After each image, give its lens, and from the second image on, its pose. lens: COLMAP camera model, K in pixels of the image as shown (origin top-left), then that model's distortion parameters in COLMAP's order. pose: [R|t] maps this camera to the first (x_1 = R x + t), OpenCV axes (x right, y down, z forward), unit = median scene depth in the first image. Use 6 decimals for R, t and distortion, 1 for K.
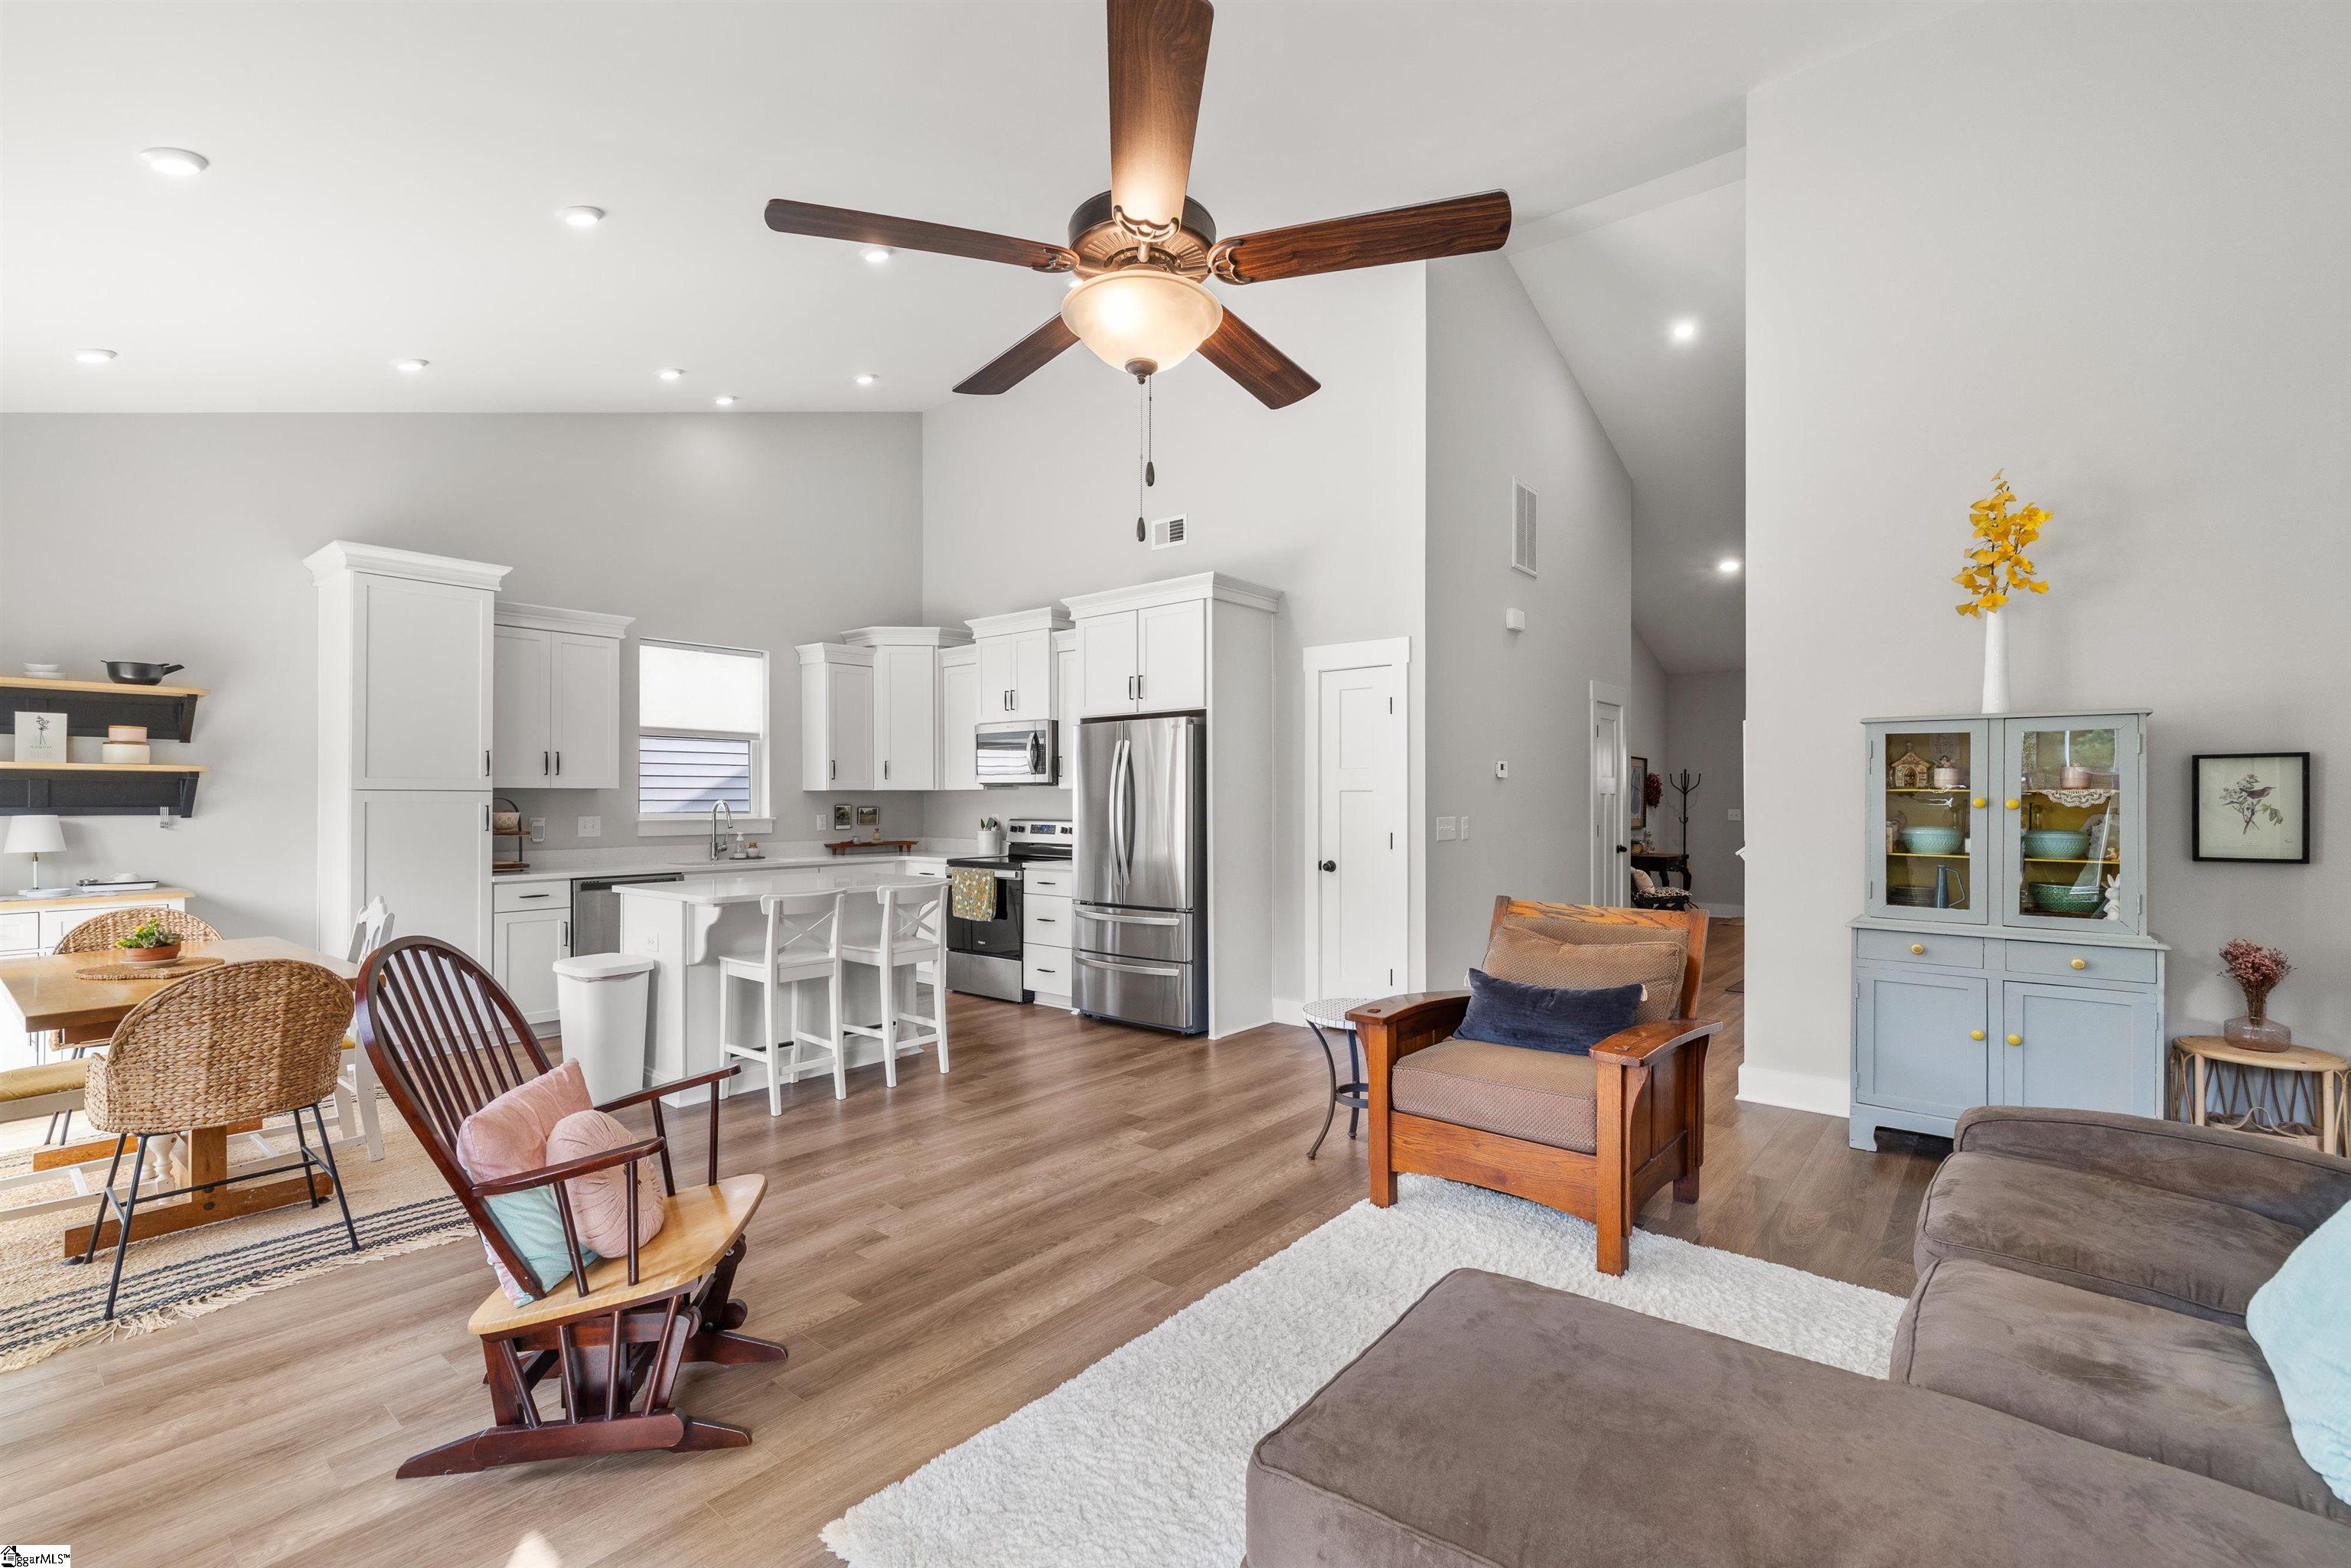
lens RADIAL K [[1031.8, 0, 1183.4], [0, 1031.8, 777.2], [0, 0, 1]] dist [-0.000986, -0.000011]
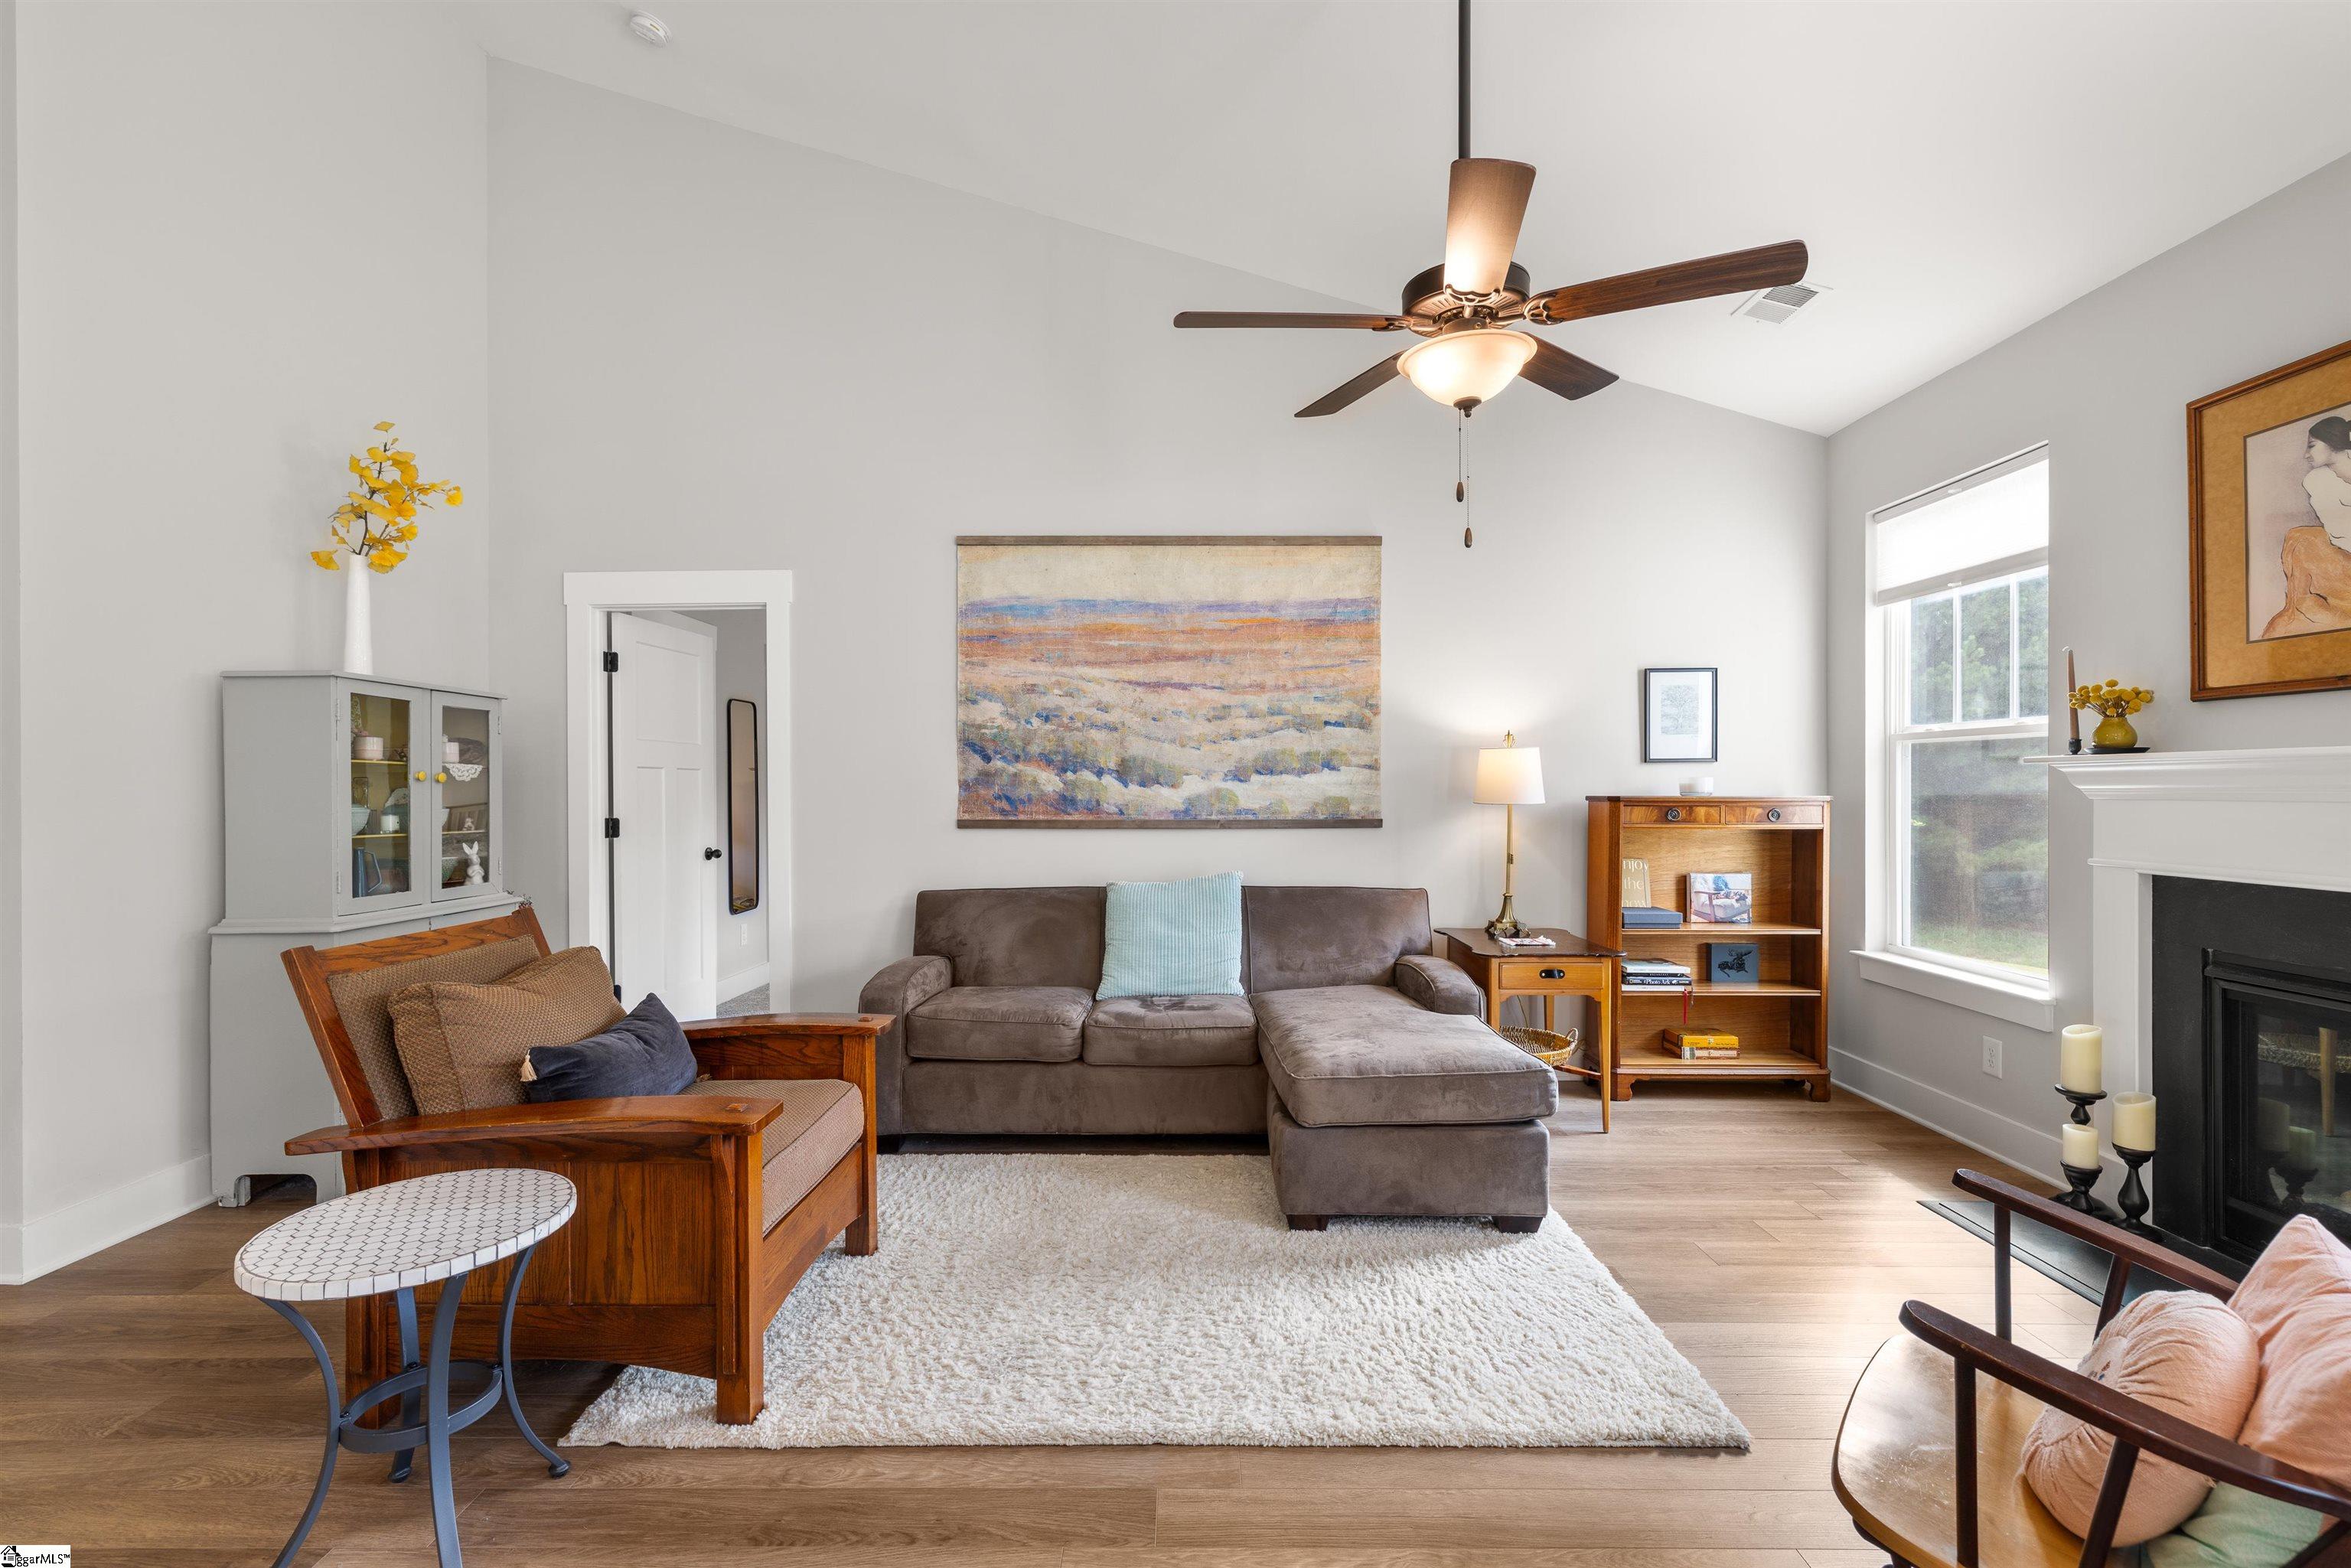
lens RADIAL K [[1031.8, 0, 1186.8], [0, 1031.8, 791.9], [0, 0, 1]] dist [-0.000986, -0.000011]
pose [[-0.625989, -0.002182, 0.779829, -0.257425], [-0.010560, 0.999928, -0.005678, 0.025001], [-0.779760, -0.011789, -0.625967, 0.665974]]
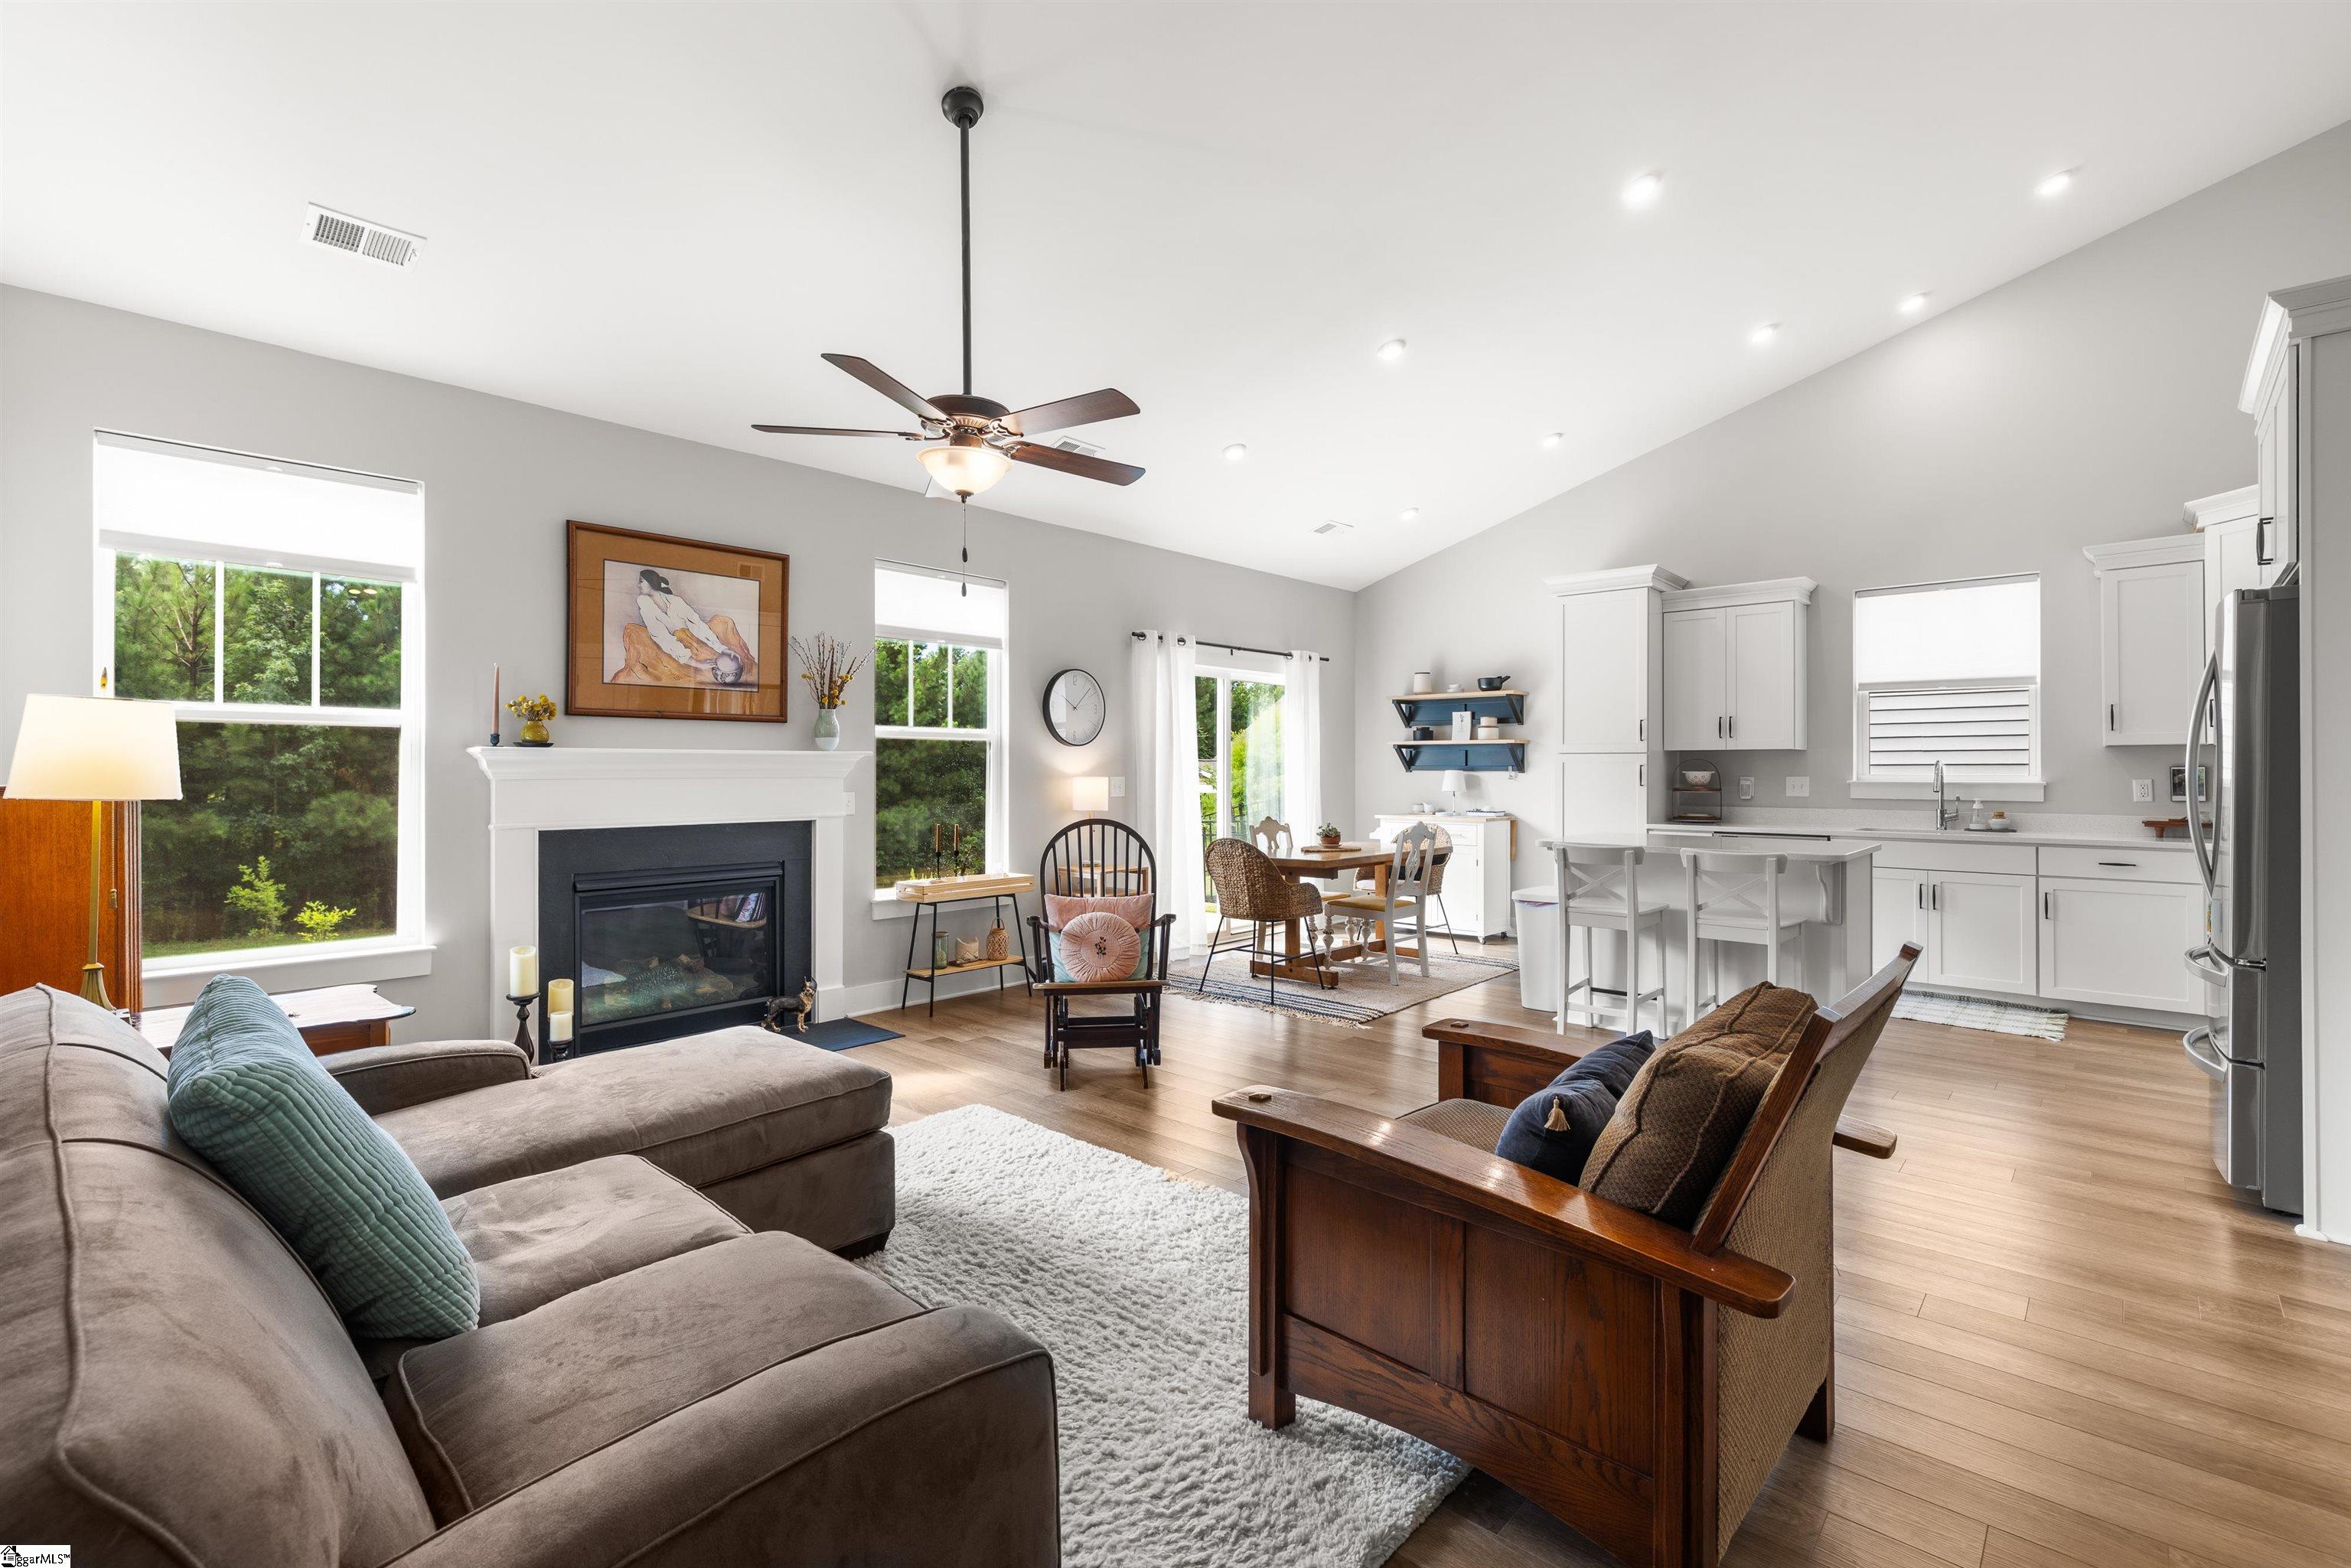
lens RADIAL K [[1031.8, 0, 1167.7], [0, 1031.8, 761.6], [0, 0, 1]] dist [-0.000986, -0.000011]
pose [[-0.063833, -0.009381, -0.997917, 0.522983], [0.018527, 0.999772, -0.010584, 0.023980], [0.997789, -0.019164, -0.063645, 0.475449]]
